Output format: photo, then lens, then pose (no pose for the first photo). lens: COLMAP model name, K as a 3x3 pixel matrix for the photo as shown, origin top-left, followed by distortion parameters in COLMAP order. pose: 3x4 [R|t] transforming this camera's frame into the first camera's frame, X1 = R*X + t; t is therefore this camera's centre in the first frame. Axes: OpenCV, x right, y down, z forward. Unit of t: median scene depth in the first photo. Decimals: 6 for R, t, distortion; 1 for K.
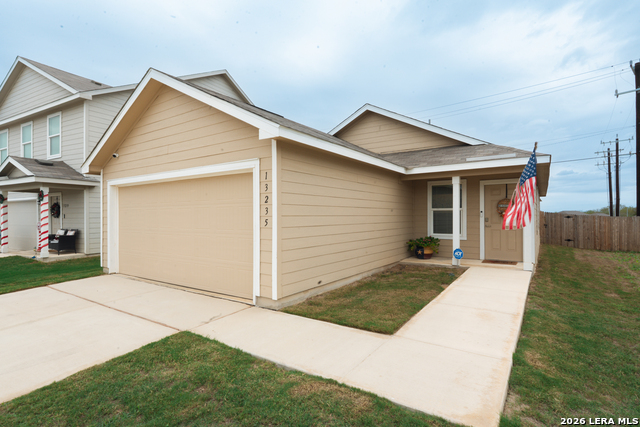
lens RADIAL K [[325.8, 0, 320.3], [0, 325.8, 215.1], [0, 0, 1]] dist [0.002327, 0.000025]
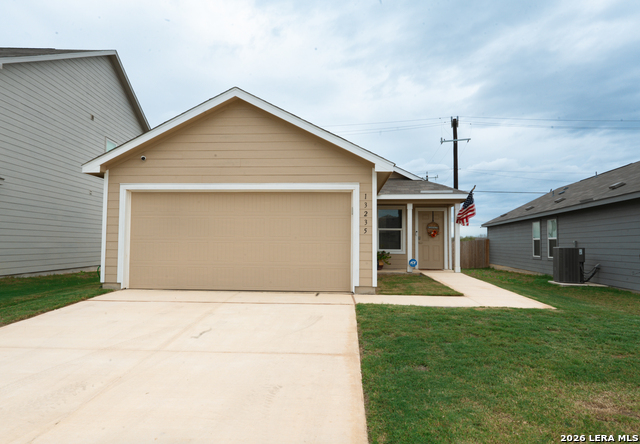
lens RADIAL K [[416.4, 0, 319.7], [0, 416.4, 222.2], [0, 0, 1]] dist [-0.006339, 0.000588]
pose [[0.858833, 0.039424, 0.510736, -0.760190], [-0.013130, 0.998401, -0.054988, 0.053470], [-0.512087, 0.040519, 0.857977, -0.243981]]
